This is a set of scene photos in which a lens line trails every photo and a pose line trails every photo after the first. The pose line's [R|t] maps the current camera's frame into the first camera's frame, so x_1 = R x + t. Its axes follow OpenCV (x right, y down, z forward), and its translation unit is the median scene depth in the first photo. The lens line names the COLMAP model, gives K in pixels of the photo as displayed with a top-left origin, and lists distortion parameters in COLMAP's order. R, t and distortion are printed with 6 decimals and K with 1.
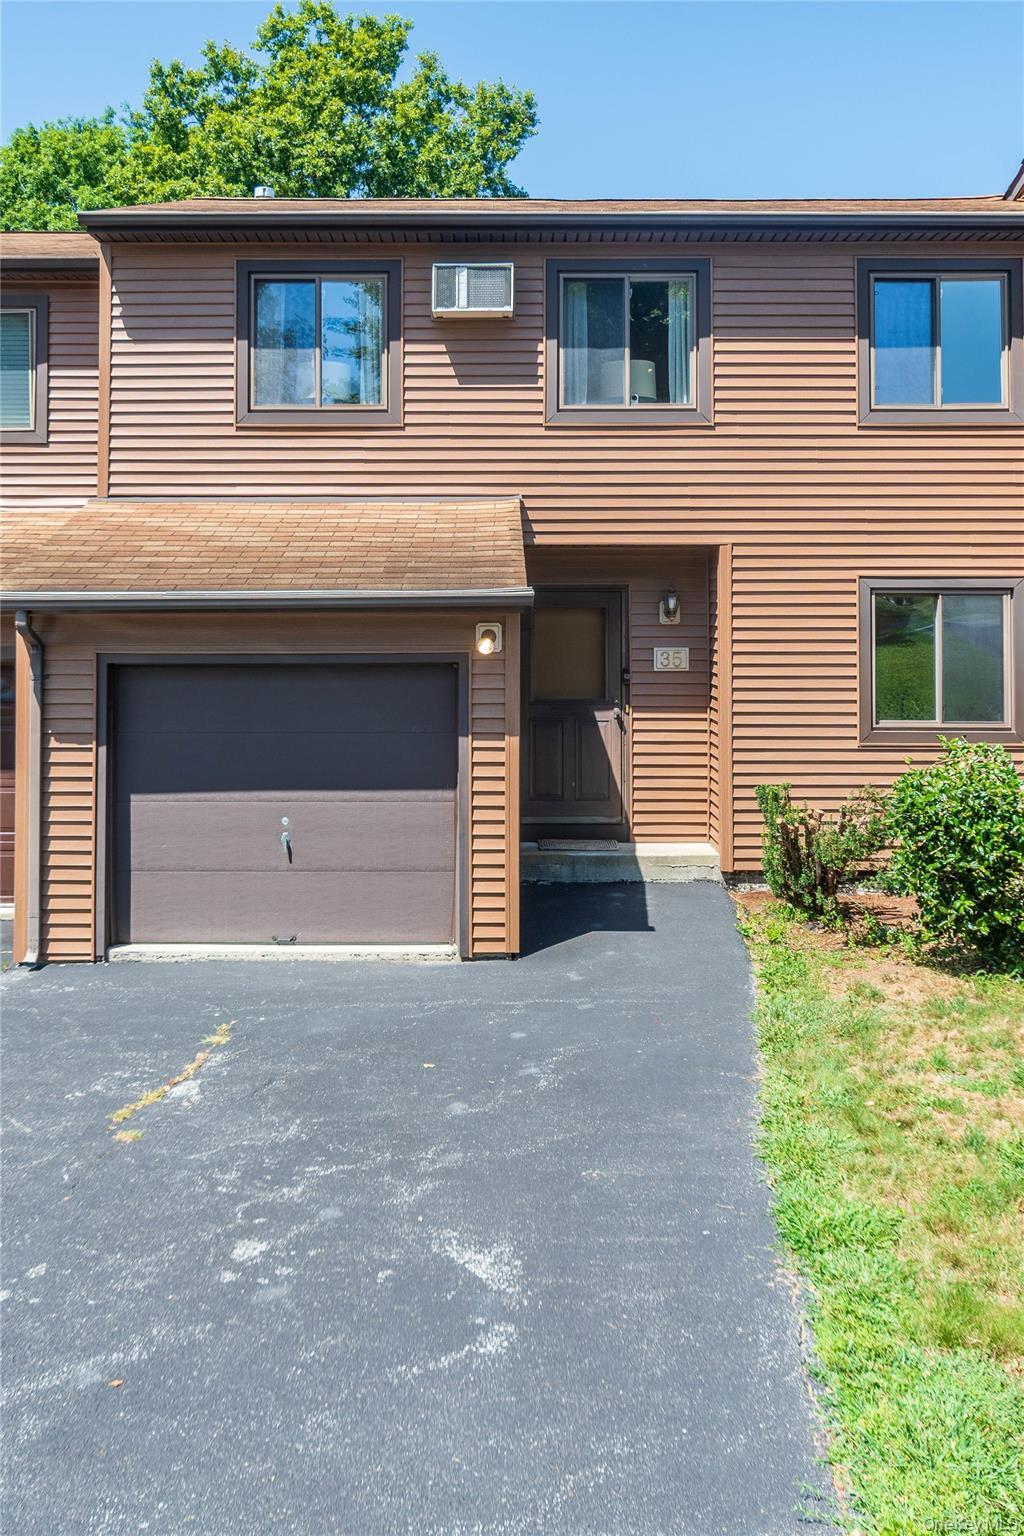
lens RADIAL K [[1301.6, 0, 512.5], [0, 1301.6, 765.3], [0, 0, 1]] dist [-0.013417, 0.008187]
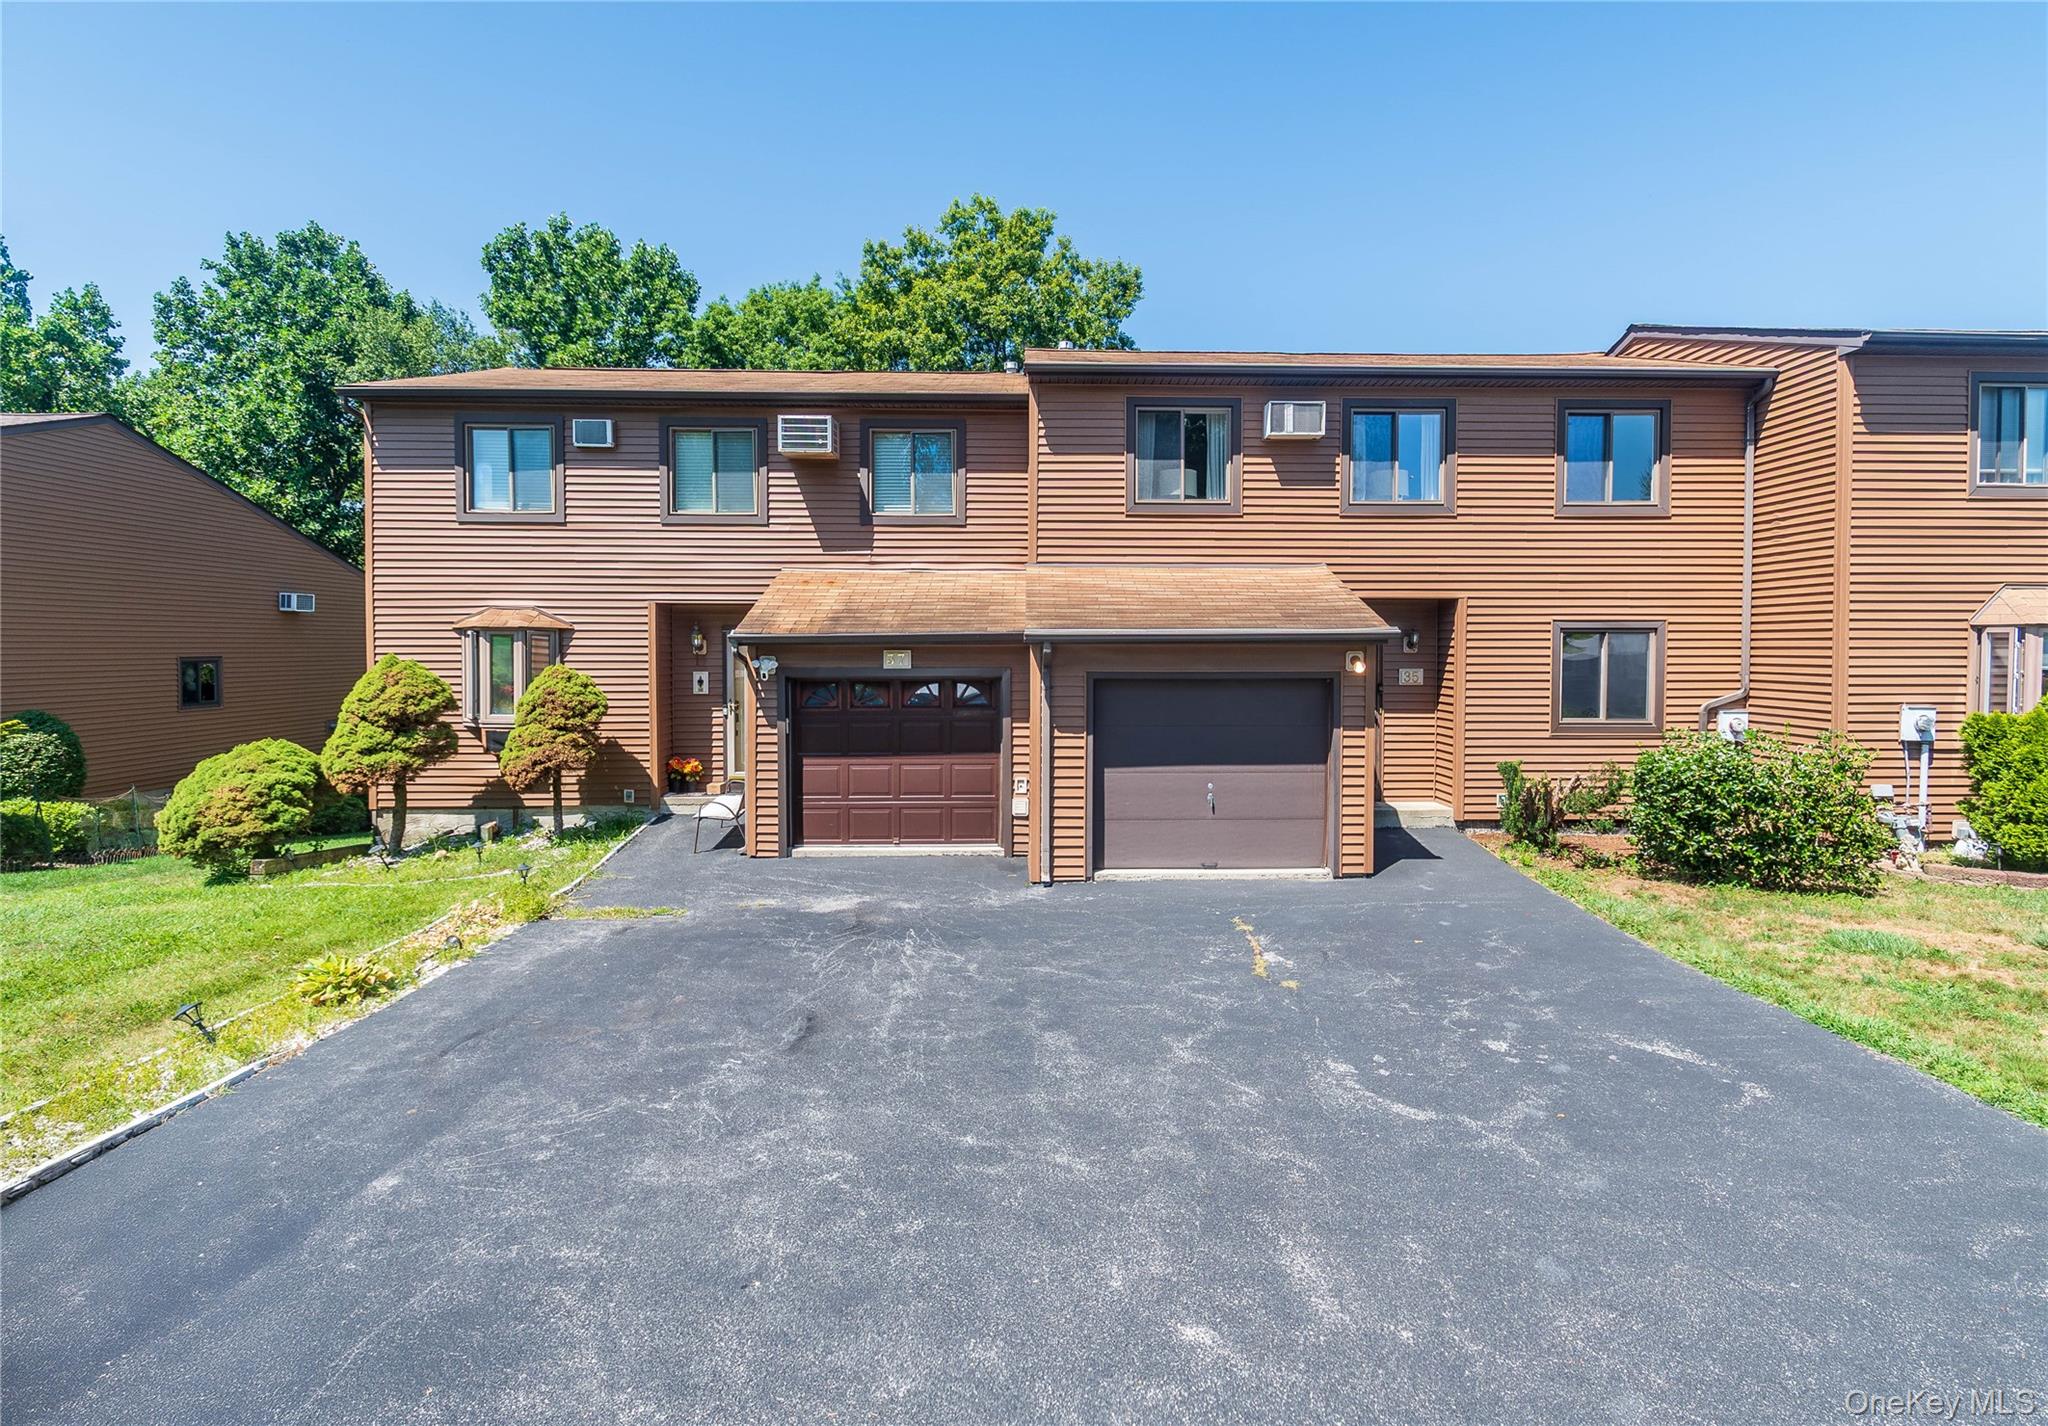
lens RADIAL K [[939.5, 0, 990.8], [0, 939.5, 801.6], [0, 0, 1]] dist [0.006442, 0.000214]
pose [[0.999571, -0.002942, 0.029126, -0.399987], [0.001631, 0.998989, 0.044934, 0.010809], [-0.029229, -0.044867, 0.998565, -0.054130]]
